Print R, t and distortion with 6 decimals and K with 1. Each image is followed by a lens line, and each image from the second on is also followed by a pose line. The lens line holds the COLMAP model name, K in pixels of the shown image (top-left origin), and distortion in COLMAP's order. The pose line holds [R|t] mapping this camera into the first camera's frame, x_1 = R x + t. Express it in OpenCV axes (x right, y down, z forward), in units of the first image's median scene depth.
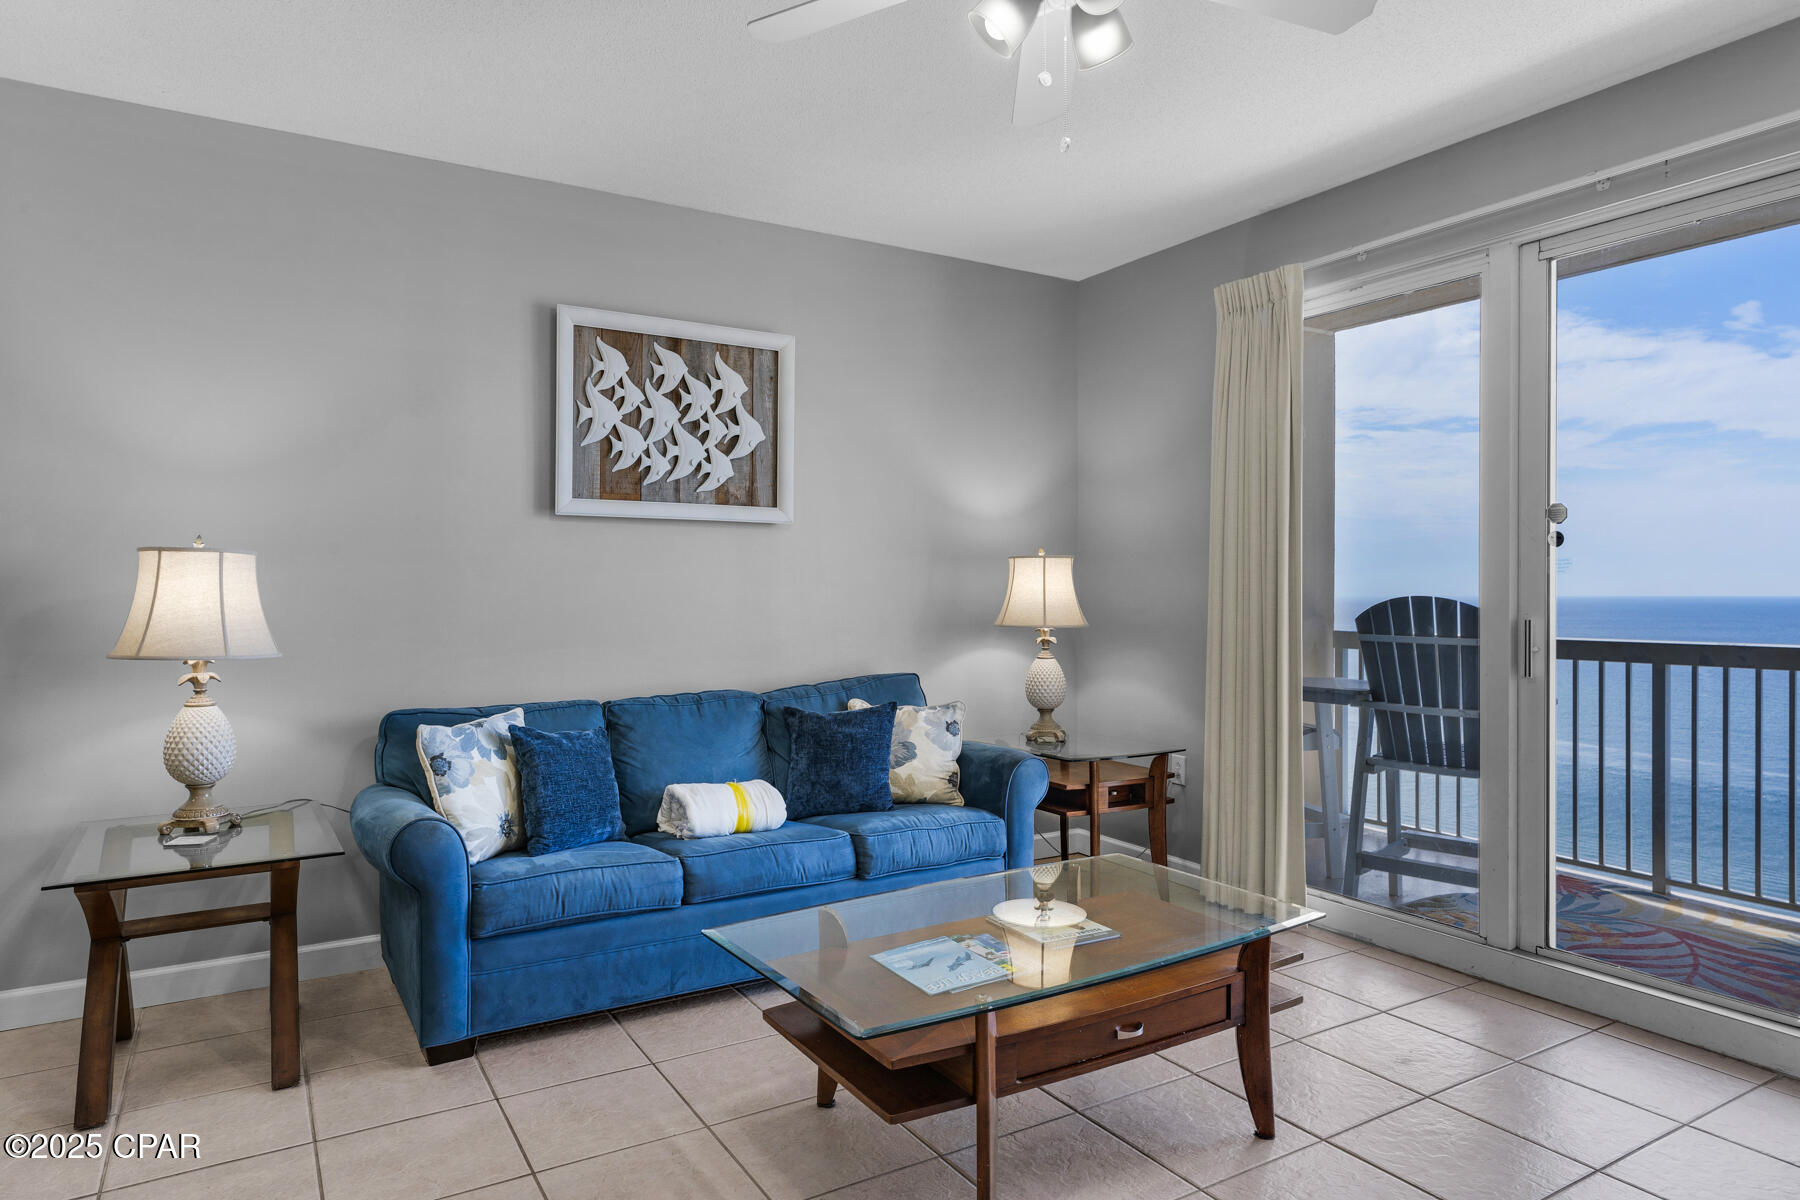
lens RADIAL K [[1079.5, 0, 898.8], [0, 1079.5, 590.9], [0, 0, 1]] dist [0.006147, 0.002112]
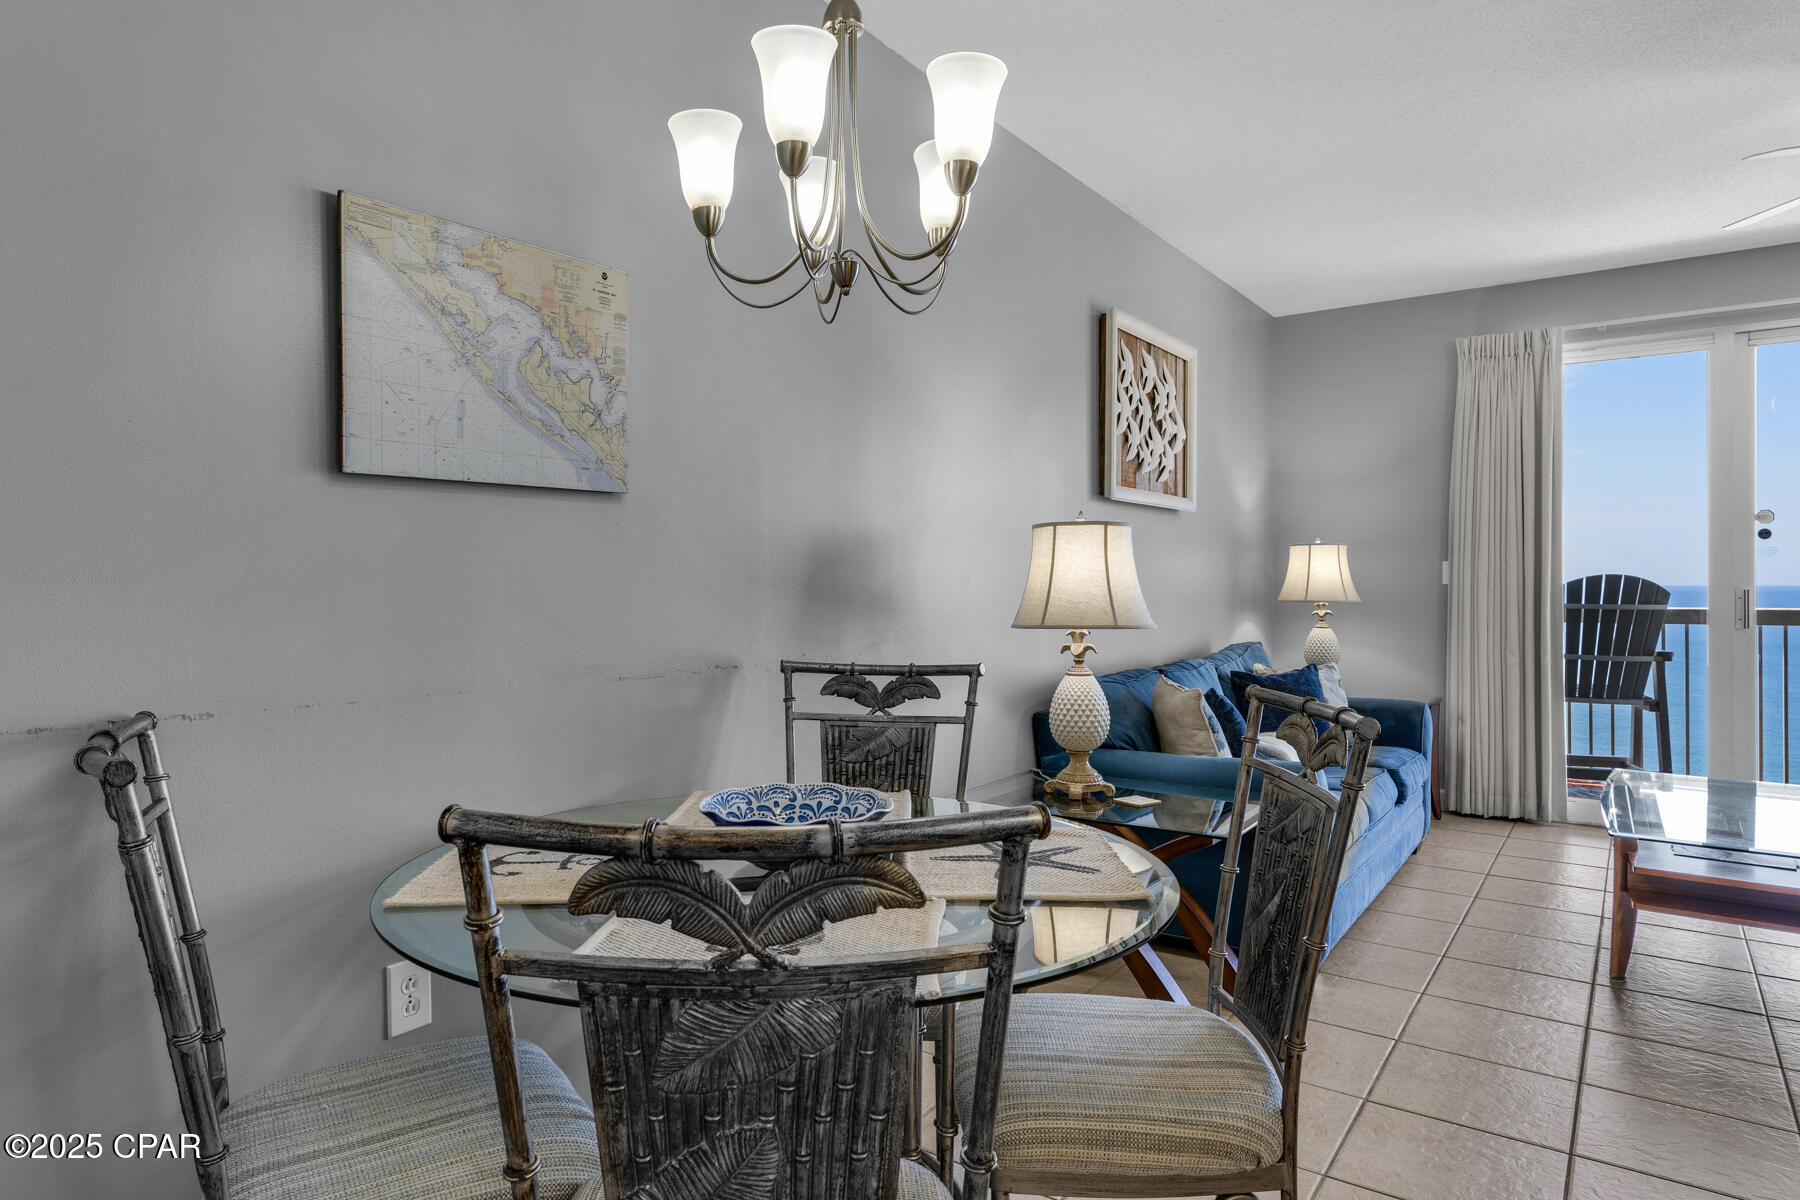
lens RADIAL K [[1069.7, 0, 836.8], [0, 1069.7, 591.1], [0, 0, 1]] dist [-0.004214, 0.000040]
pose [[0.929428, -0.006788, 0.368941, -0.928779], [0.005676, 0.999975, 0.004097, 0.014650], [-0.368960, -0.001714, 0.929444, 0.097088]]
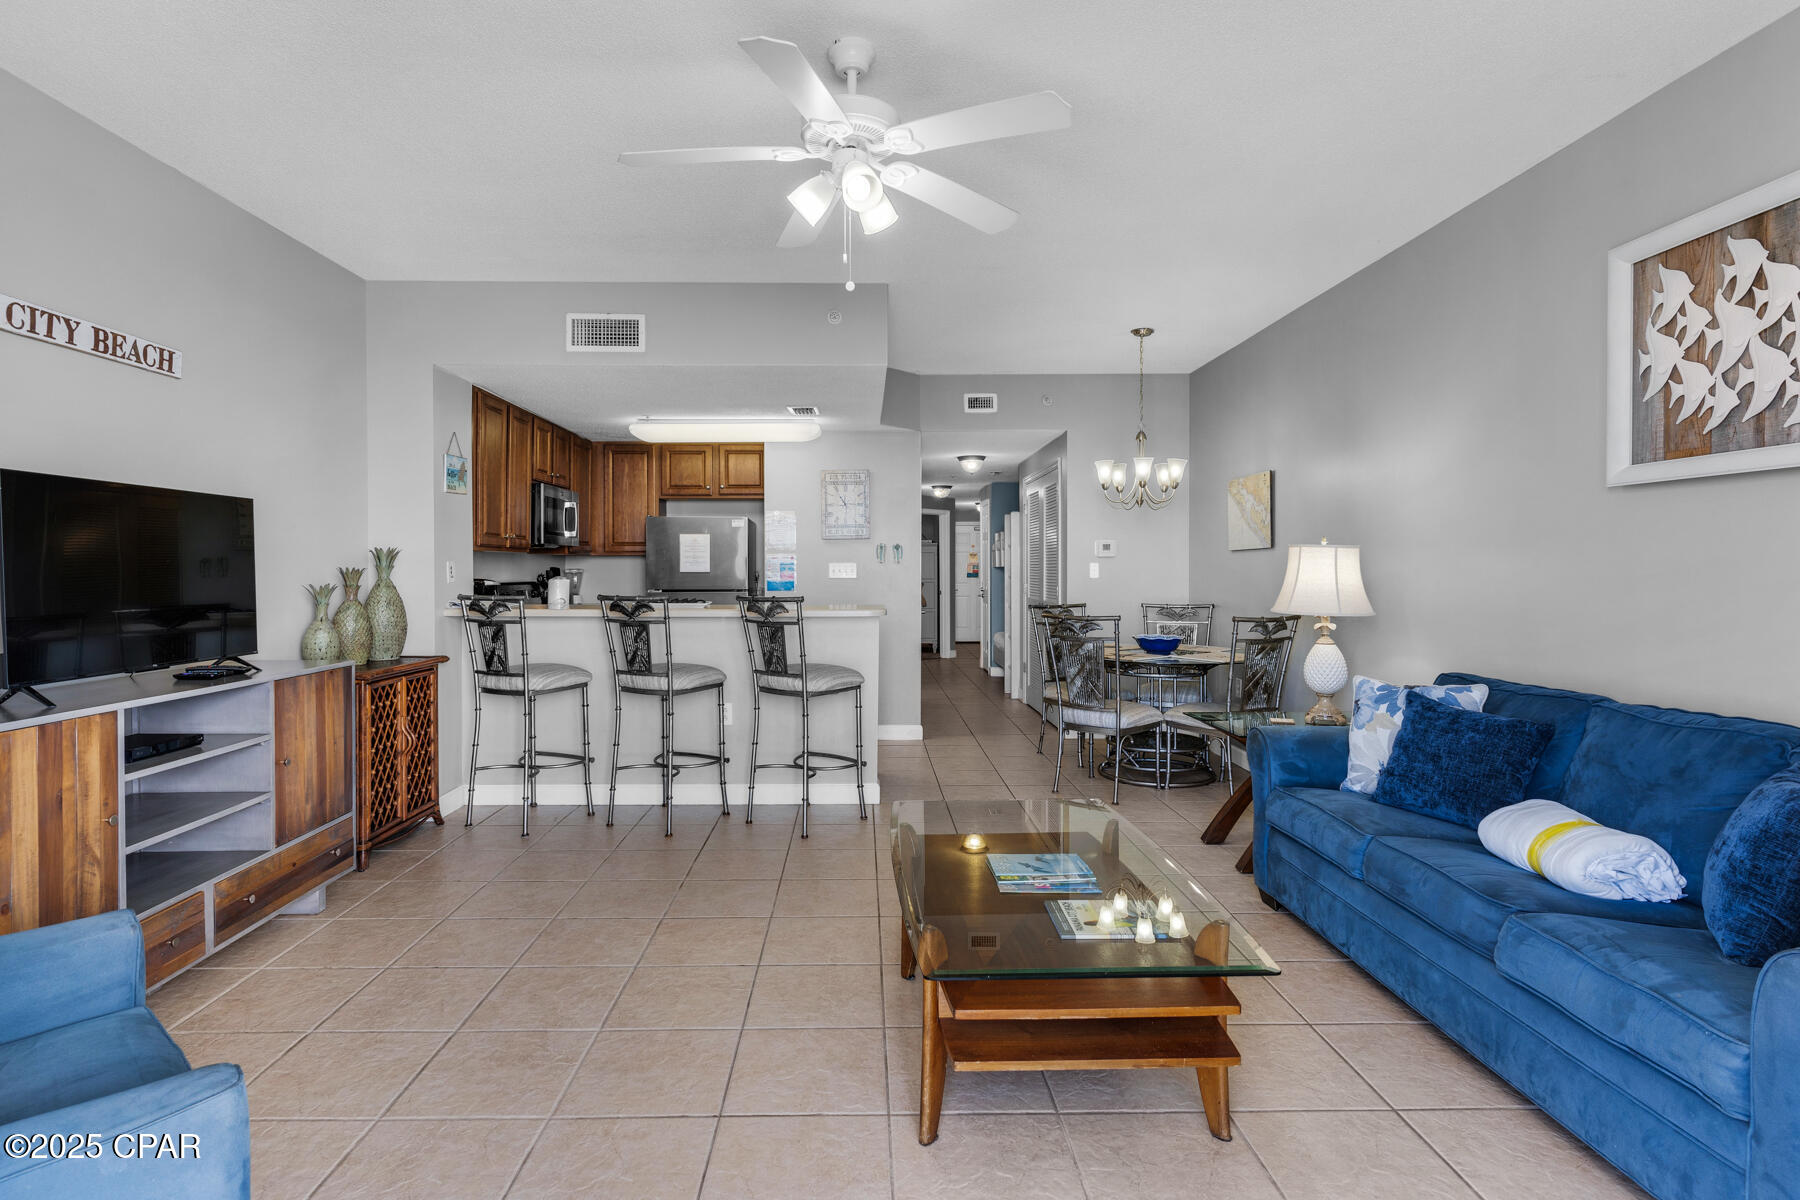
lens RADIAL K [[893.4, 0, 869.8], [0, 893.4, 579.8], [0, 0, 1]] dist [0.002113, -0.000372]
pose [[-0.511536, 0.010861, -0.859193, 0.605442], [0.000702, 0.999925, 0.012222, -0.003185], [0.859262, 0.005649, -0.511505, 0.815942]]
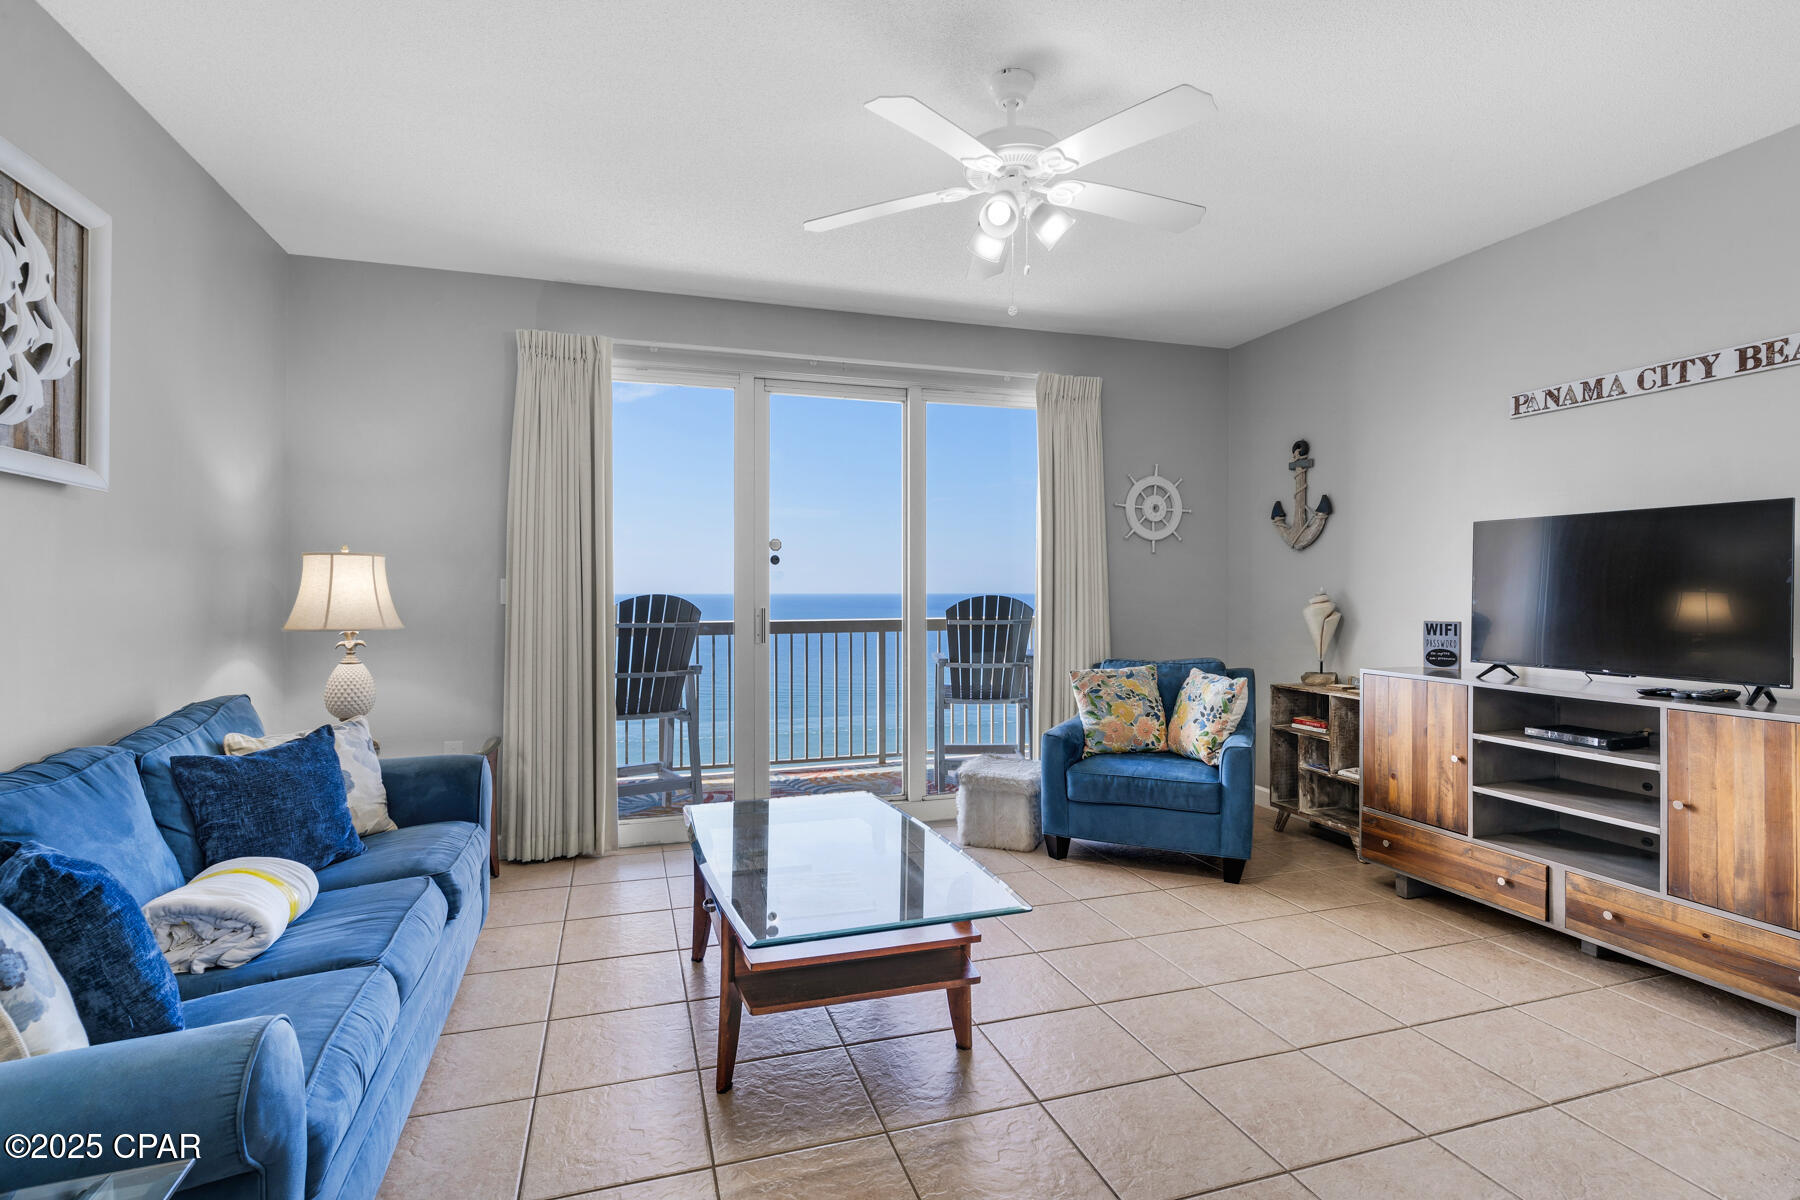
lens RADIAL K [[863.2, 0, 894.2], [0, 863.2, 592.1], [0, 0, 1]] dist [0.001581, -0.000954]
pose [[0.235618, -0.002788, 0.971842, -0.543592], [0.001280, 0.999996, 0.002559, -0.000436], [-0.971845, 0.000641, 0.235621, 0.422796]]
